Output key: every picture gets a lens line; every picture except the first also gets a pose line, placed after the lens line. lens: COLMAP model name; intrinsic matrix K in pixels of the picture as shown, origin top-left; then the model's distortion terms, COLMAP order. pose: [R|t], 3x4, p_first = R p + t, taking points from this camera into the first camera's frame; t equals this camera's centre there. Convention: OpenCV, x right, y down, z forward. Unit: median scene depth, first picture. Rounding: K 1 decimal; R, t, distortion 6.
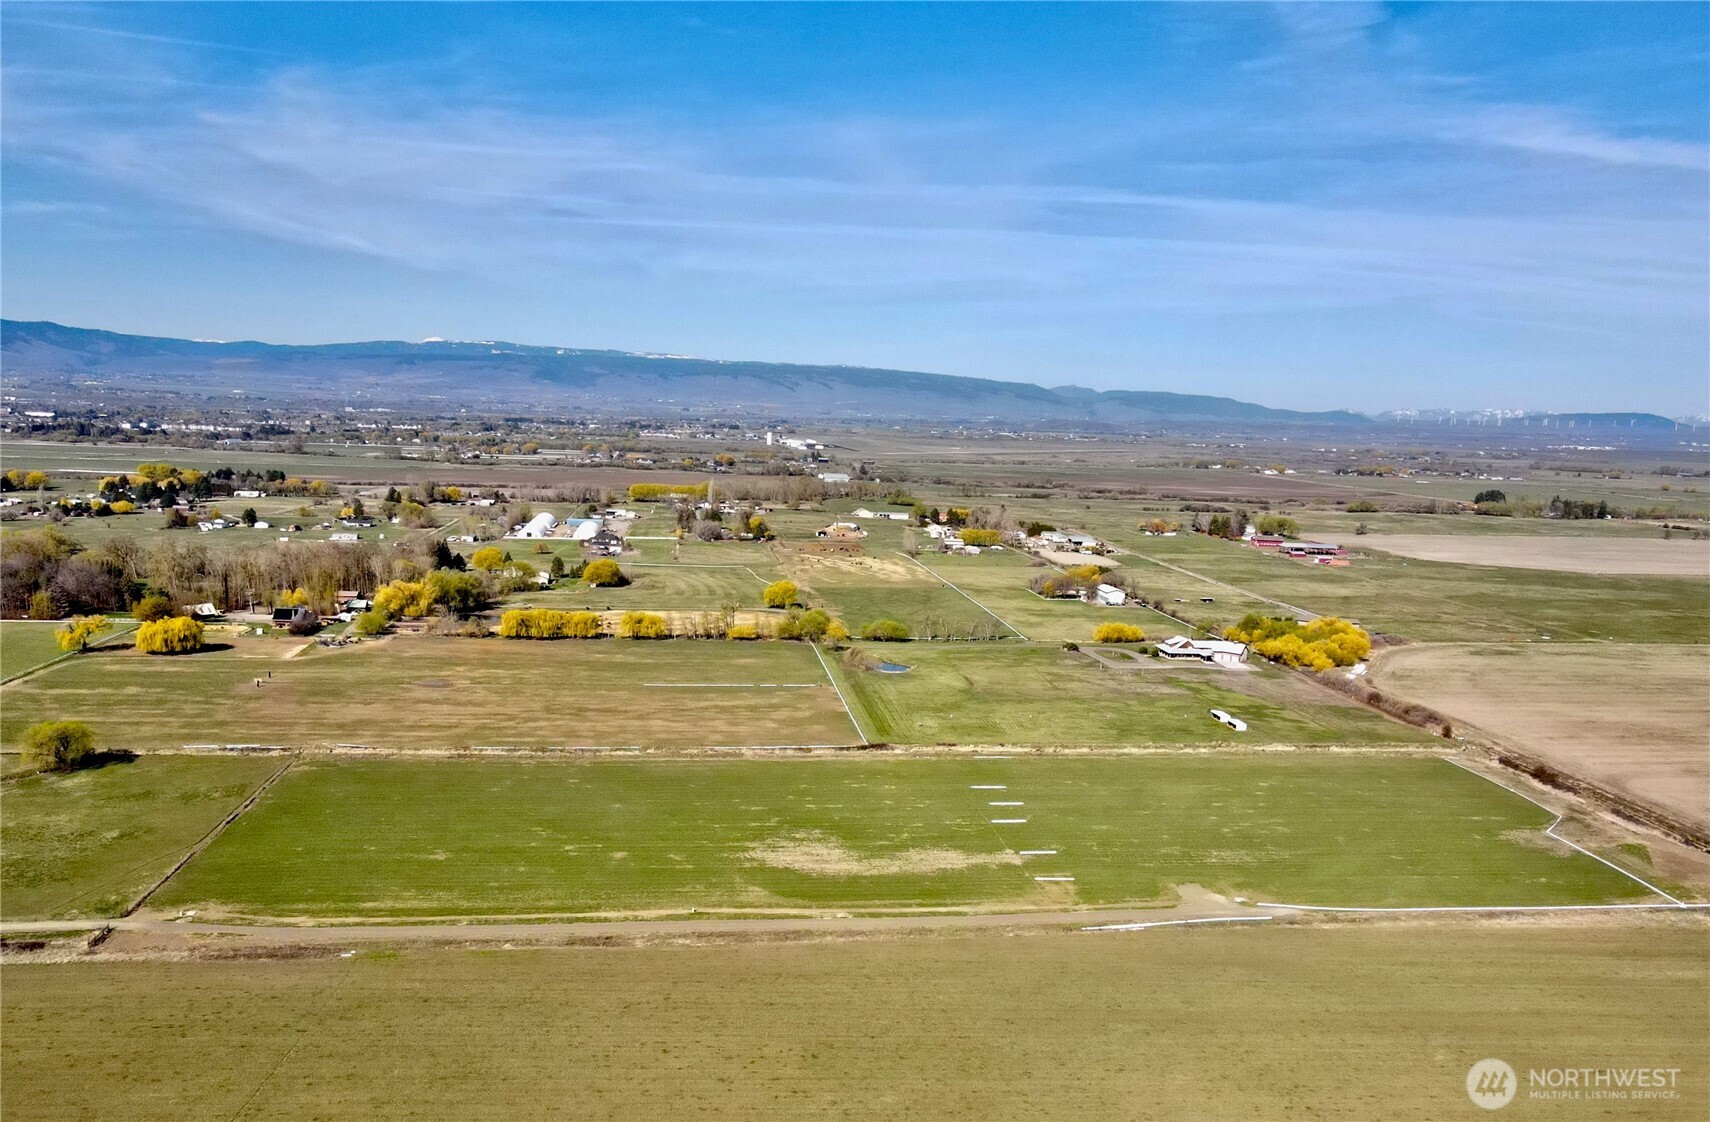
lens RADIAL K [[1330.4, 0, 840.9], [0, 1330.4, 562.8], [0, 0, 1]] dist [0.006789, 0.018525]
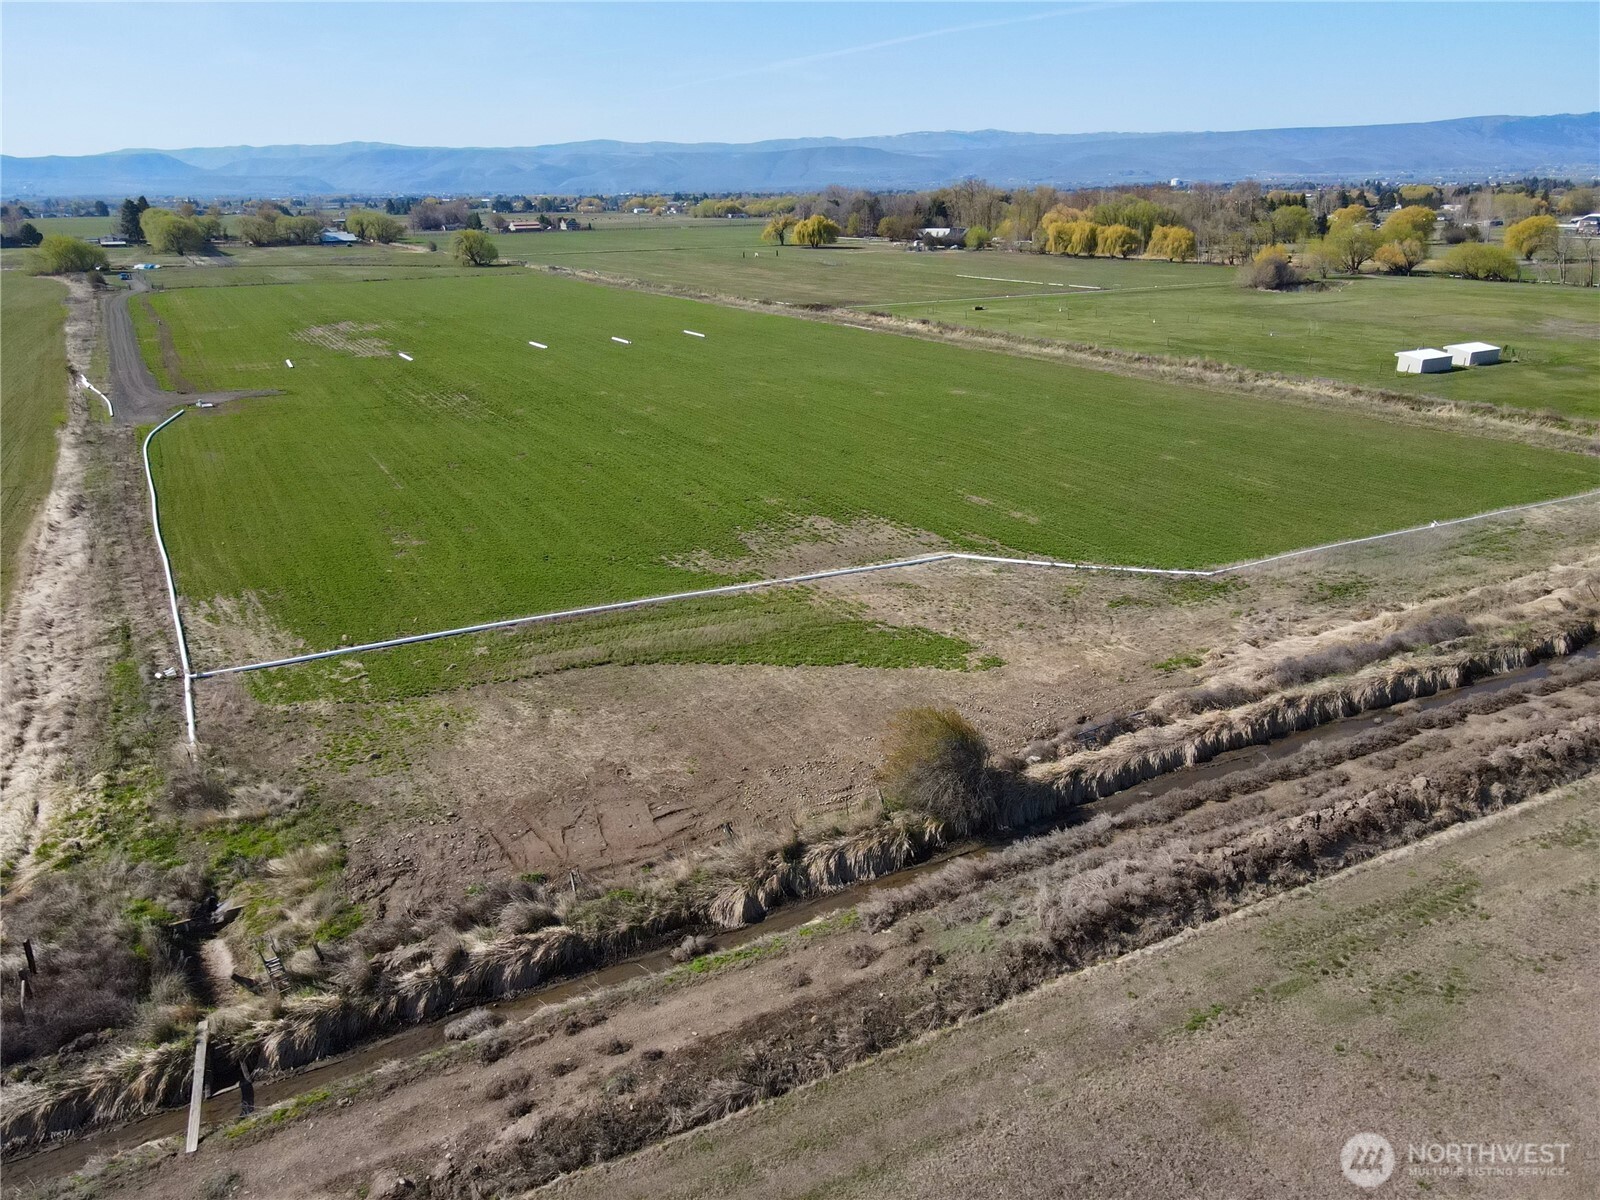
lens RADIAL K [[1174.0, 0, 793.5], [0, 1174.0, 604.7], [0, 0, 1]] dist [-0.003893, 0.041885]
pose [[0.370787, 0.276106, -0.886725, 0.798143], [-0.088644, 0.960947, 0.262151, 0.161111], [0.924478, -0.018600, 0.380782, 0.942631]]
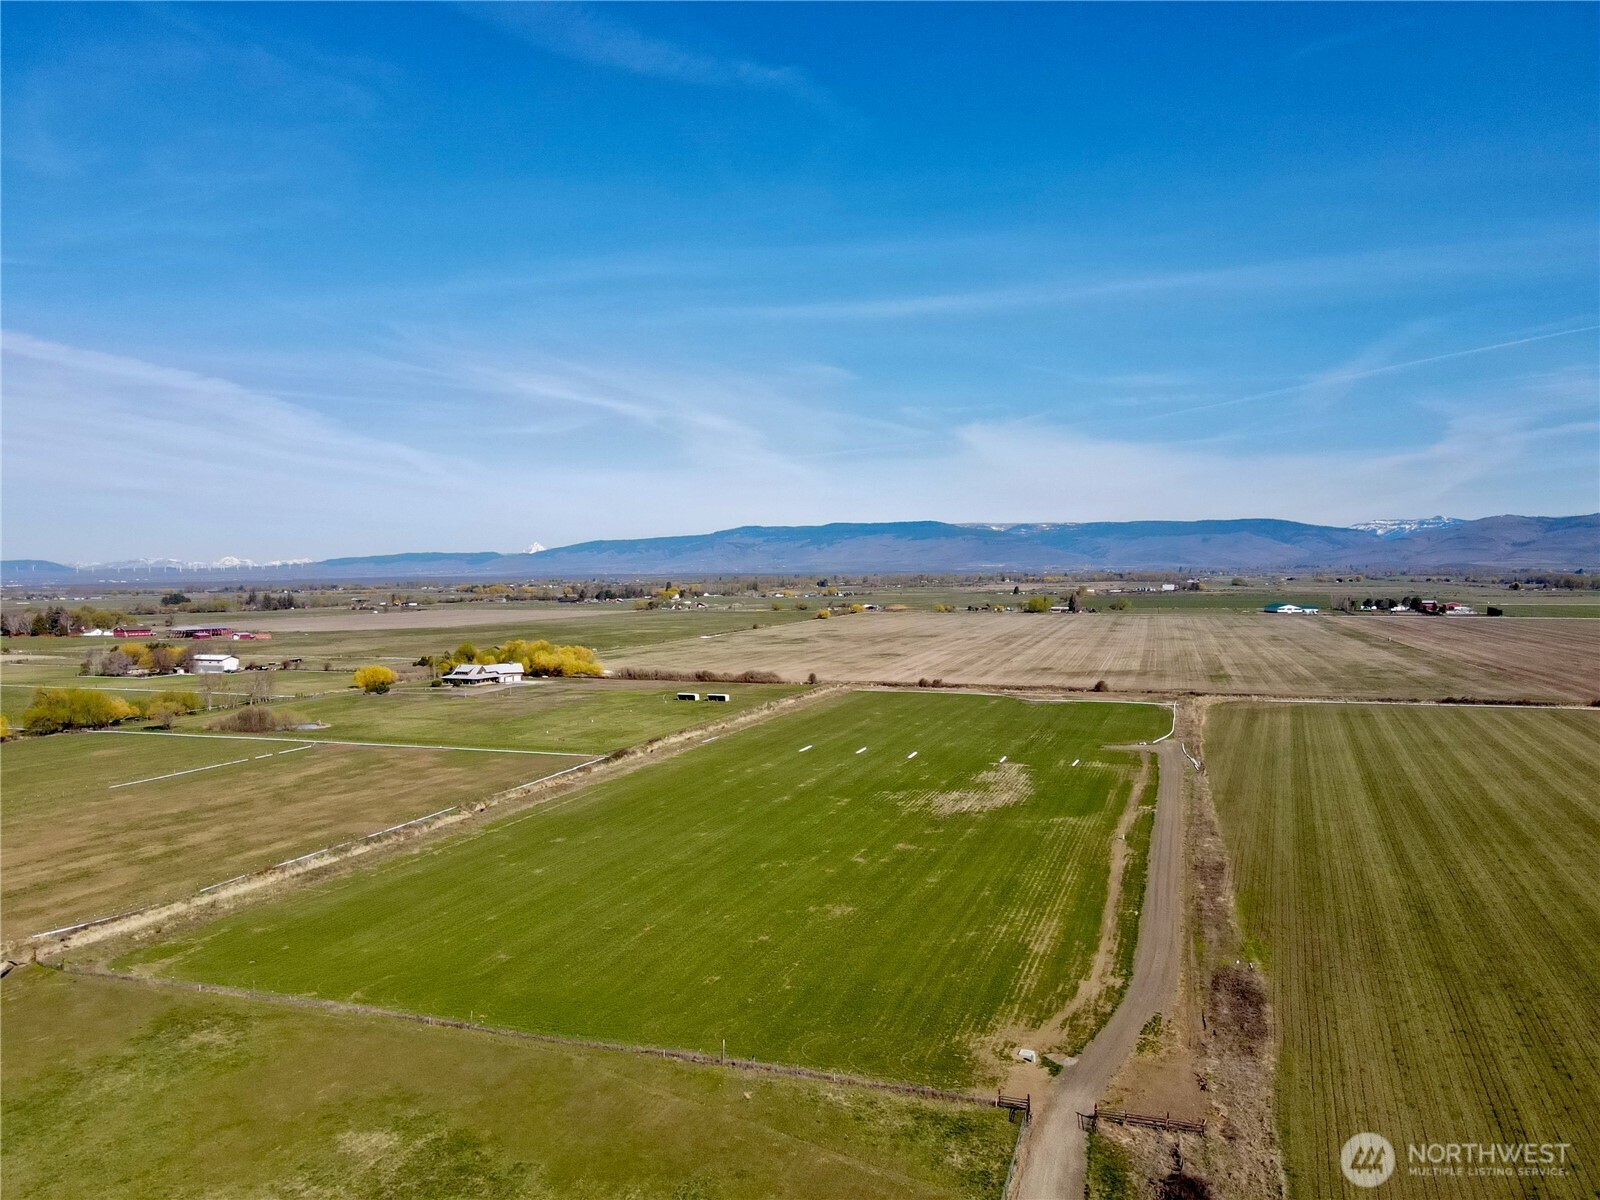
lens RADIAL K [[1174.0, 0, 794.4], [0, 1174.0, 594.8], [0, 0, 1]] dist [-0.003893, 0.041885]
pose [[0.433856, -0.052616, 0.899445, -0.749278], [0.127796, 0.991794, -0.003625, 0.069778], [-0.891873, 0.116518, 0.437020, 0.717700]]
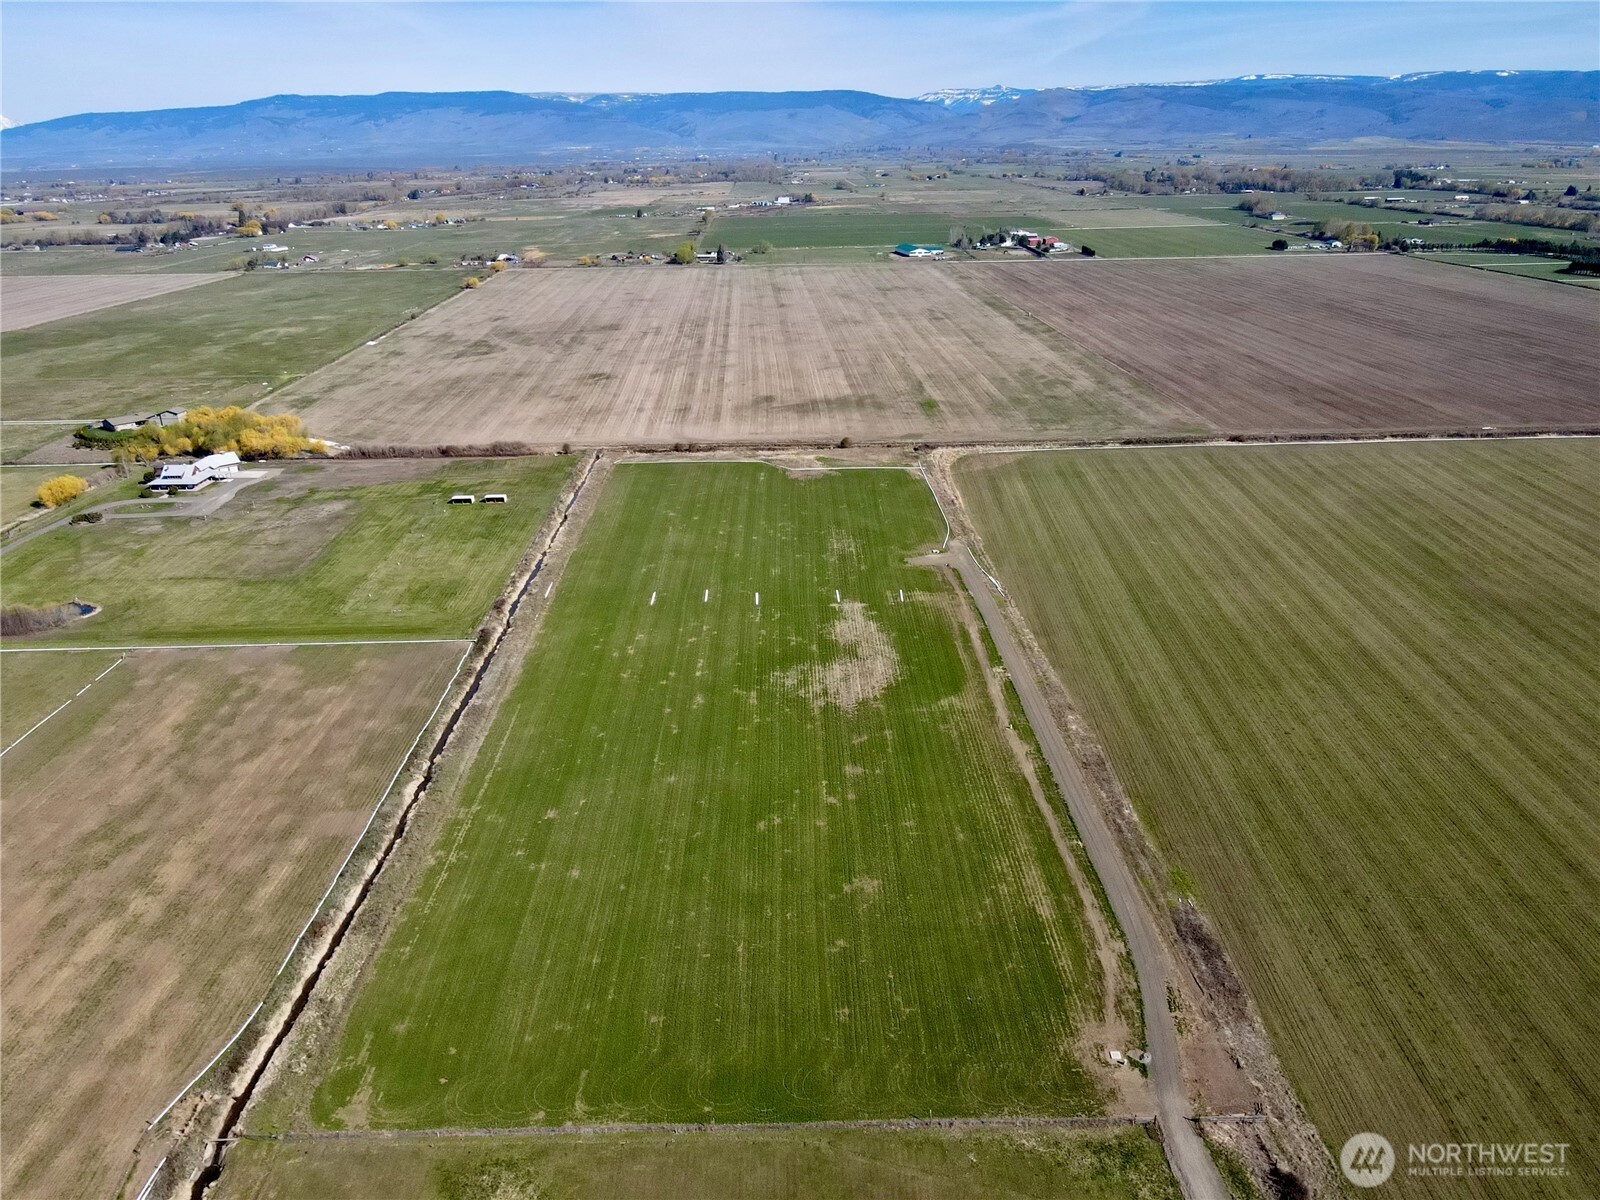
lens RADIAL K [[1174.0, 0, 794.6], [0, 1174.0, 592.6], [0, 0, 1]] dist [-0.003893, 0.041885]
pose [[0.106468, -0.387773, 0.915585, -0.809604], [0.140955, 0.917406, 0.372153, -0.180301], [-0.984274, 0.089434, 0.152333, 0.869719]]
